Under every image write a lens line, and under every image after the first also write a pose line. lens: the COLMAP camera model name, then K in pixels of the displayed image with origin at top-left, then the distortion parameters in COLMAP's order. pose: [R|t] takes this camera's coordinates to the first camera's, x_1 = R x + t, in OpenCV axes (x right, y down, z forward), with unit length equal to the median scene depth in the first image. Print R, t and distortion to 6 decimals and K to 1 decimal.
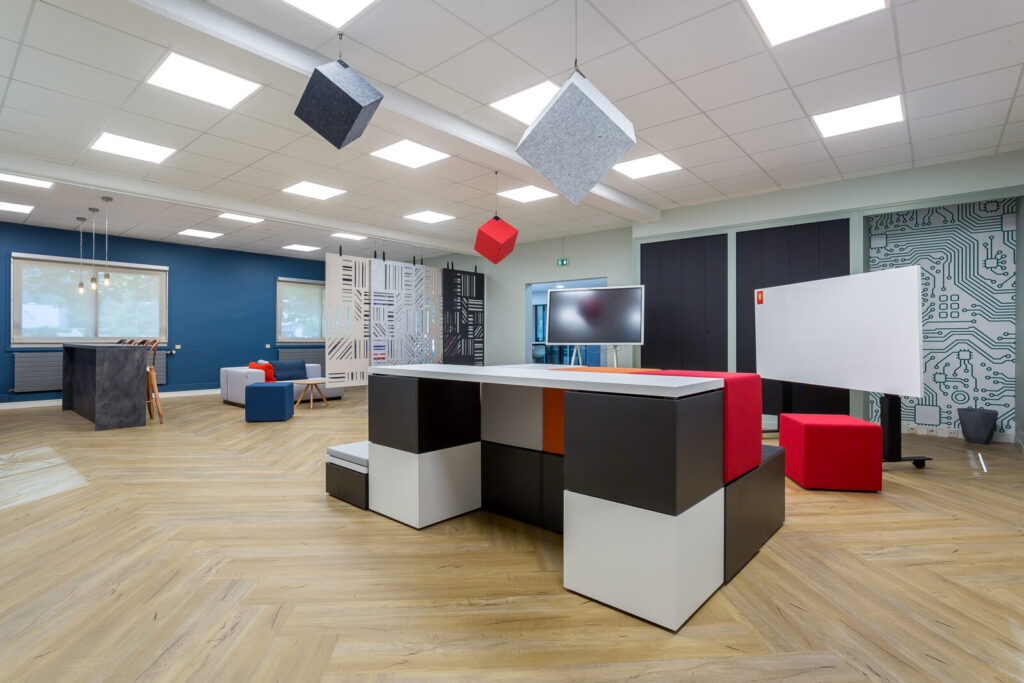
lens RADIAL K [[502.9, 0, 508.8], [0, 502.9, 340.9], [0, 0, 1]] dist [0.001217, 0.000050]
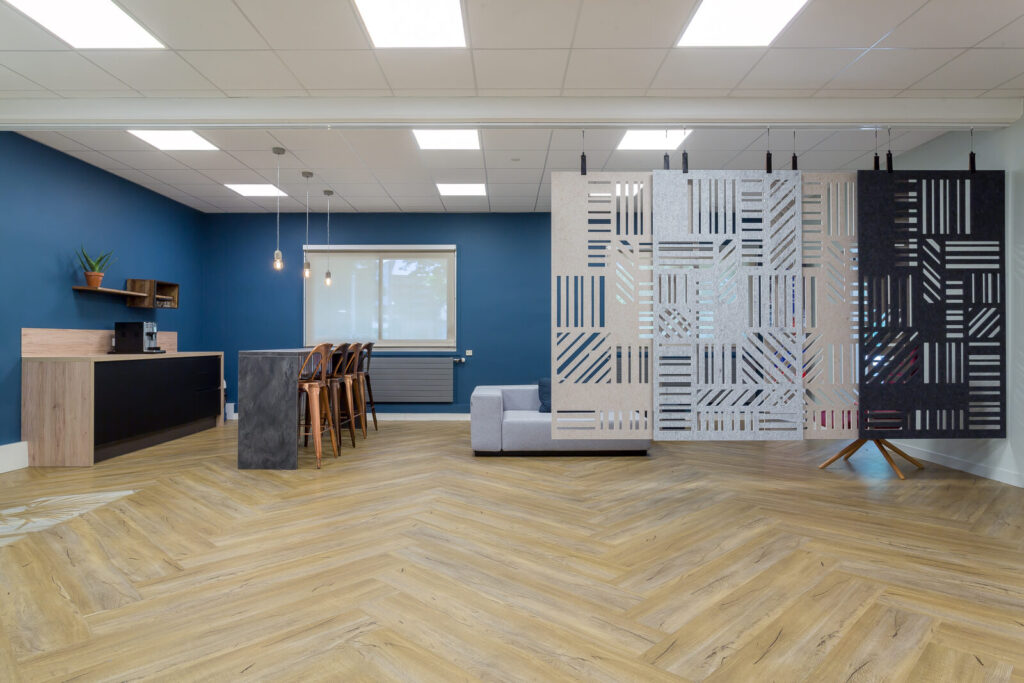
lens RADIAL K [[623.2, 0, 510.7], [0, 623.2, 341.1], [0, 0, 1]] dist [-0.004728, 0.000239]
pose [[0.649903, -0.000864, -0.760017, 0.073527], [-0.003620, 0.999984, -0.004232, -0.001725], [0.760009, 0.005502, 0.649889, 0.464052]]
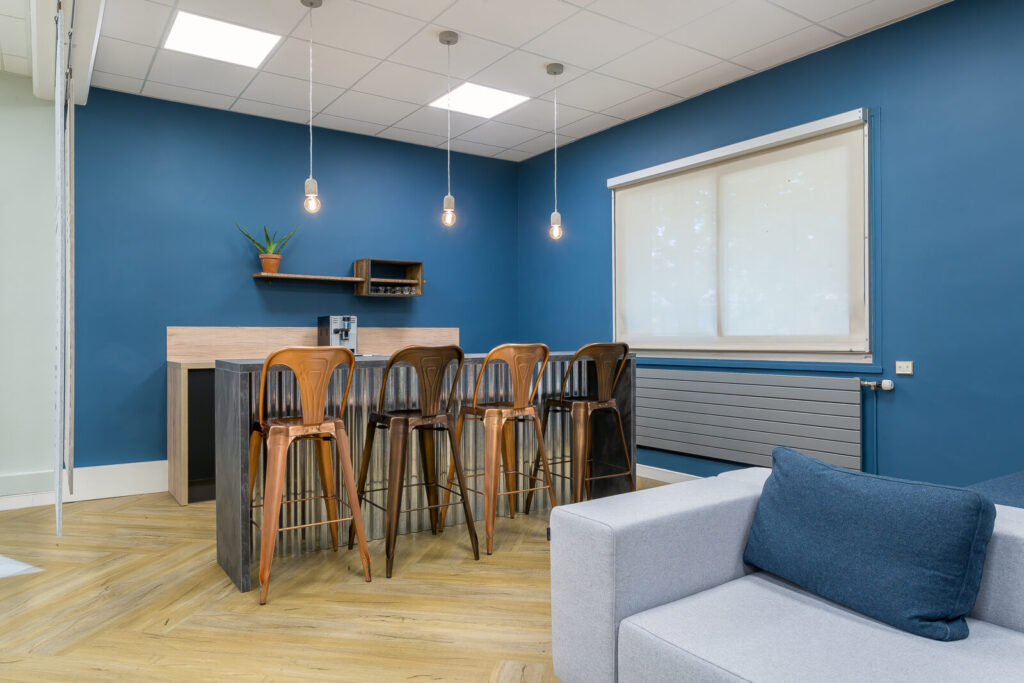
lens RADIAL K [[685.1, 0, 512.1], [0, 685.1, 339.5], [0, 0, 1]] dist [0.008718, 0.000828]
pose [[-0.260749, -0.002027, -0.965404, -0.211483], [-0.000908, 0.999998, -0.001854, -0.003679], [0.965406, 0.000393, -0.260750, 0.899011]]
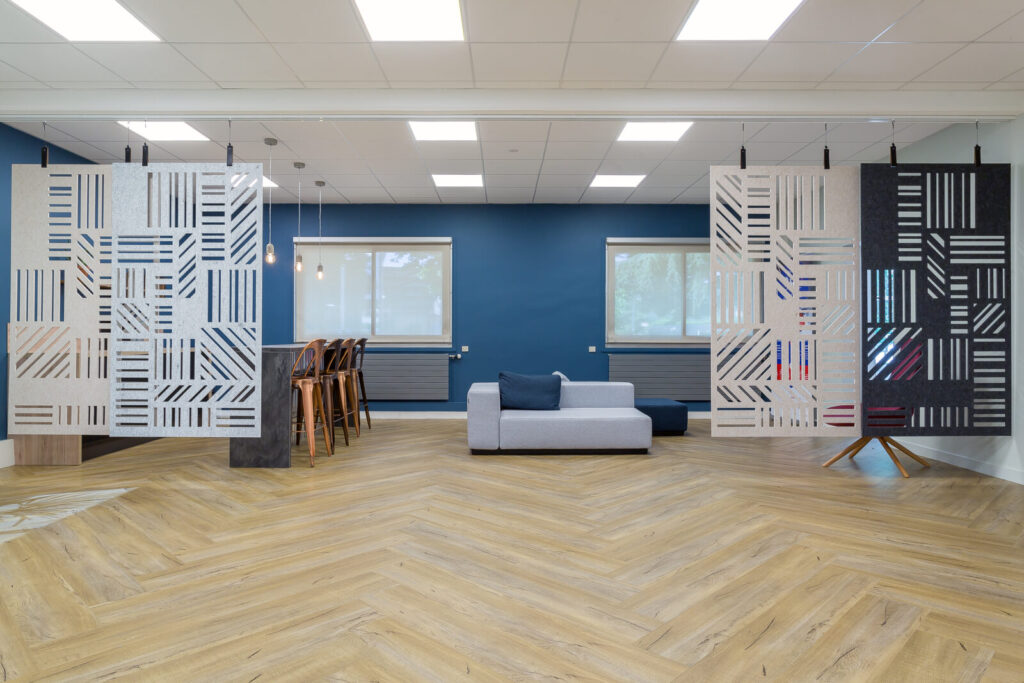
lens RADIAL K [[659.7, 0, 510.0], [0, 659.7, 338.1], [0, 0, 1]] dist [-0.004022, -0.000409]
pose [[0.652499, 0.001042, -0.757789, 0.089461], [-0.004210, 0.999989, -0.002250, -0.001602], [0.757778, 0.004659, 0.652496, 0.449428]]
